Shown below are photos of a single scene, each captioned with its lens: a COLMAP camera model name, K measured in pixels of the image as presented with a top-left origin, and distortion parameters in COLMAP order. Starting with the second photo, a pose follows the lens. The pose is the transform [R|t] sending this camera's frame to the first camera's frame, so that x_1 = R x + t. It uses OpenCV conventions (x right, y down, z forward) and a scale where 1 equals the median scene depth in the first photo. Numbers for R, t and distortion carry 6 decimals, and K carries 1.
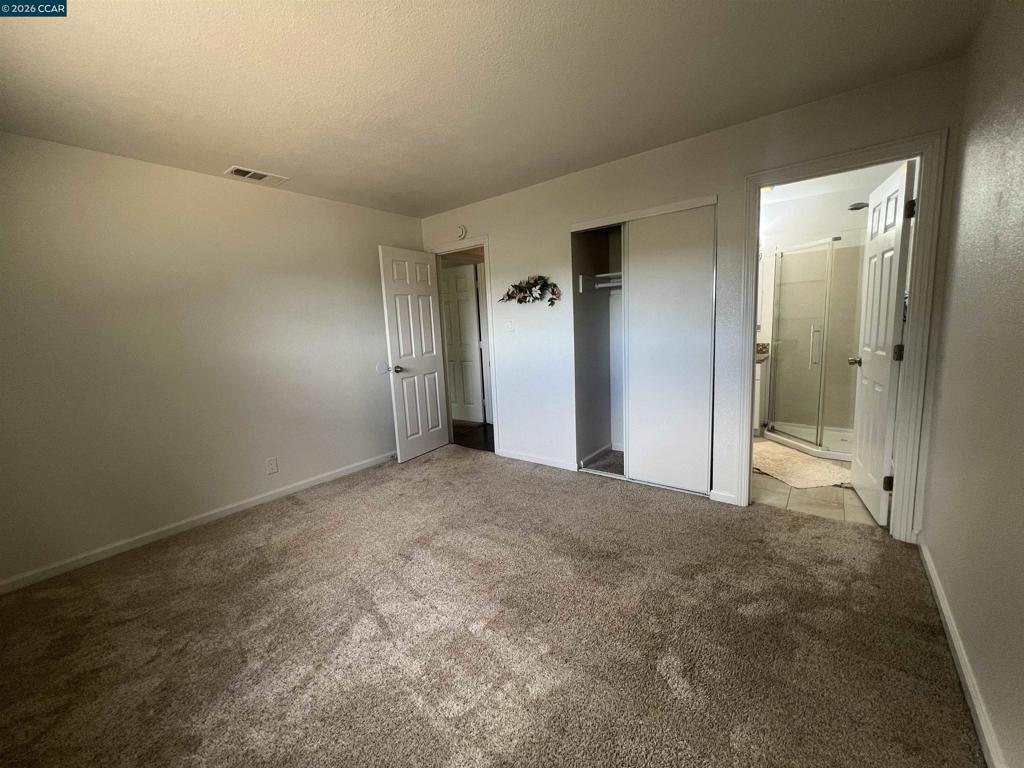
lens RADIAL K [[410.6, 0, 512.5], [0, 410.6, 384.7], [0, 0, 1]] dist [-0.000662, 0.001232]
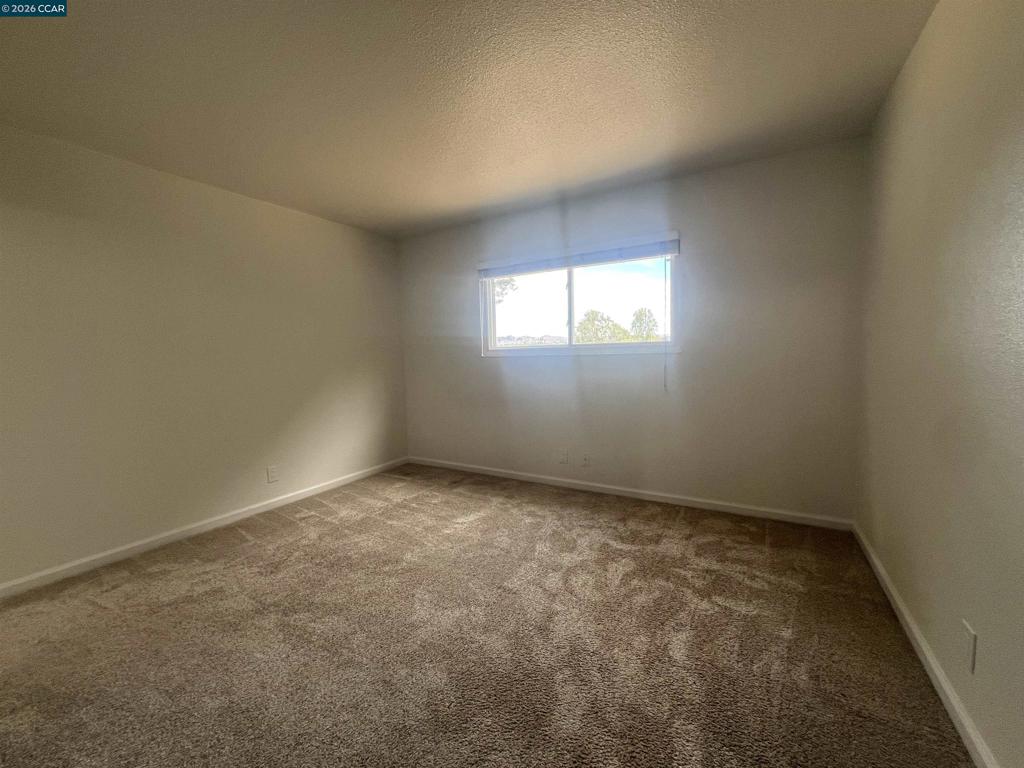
lens RADIAL K [[410.2, 0, 510.6], [0, 410.2, 382.4], [0, 0, 1]] dist [0.001872, -0.000204]
pose [[-0.987996, 0.087623, -0.127227, -0.140517], [0.057152, 0.972466, 0.225930, -0.148571], [0.143520, 0.215946, -0.965800, 1.250216]]
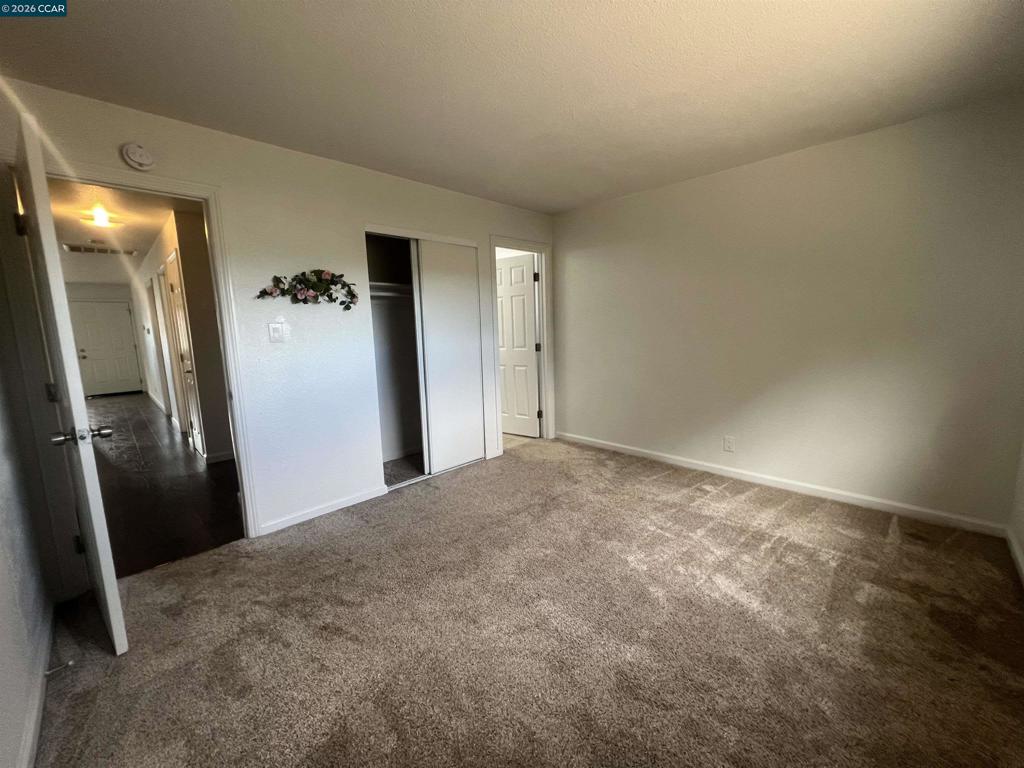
lens RADIAL K [[410.6, 0, 507.8], [0, 410.6, 383.9], [0, 0, 1]] dist [-0.000662, 0.001232]
pose [[0.120904, -0.095573, 0.988053, -0.742575], [0.169744, 0.982685, 0.074283, -0.053355], [-0.978044, 0.158735, 0.135033, 0.620201]]
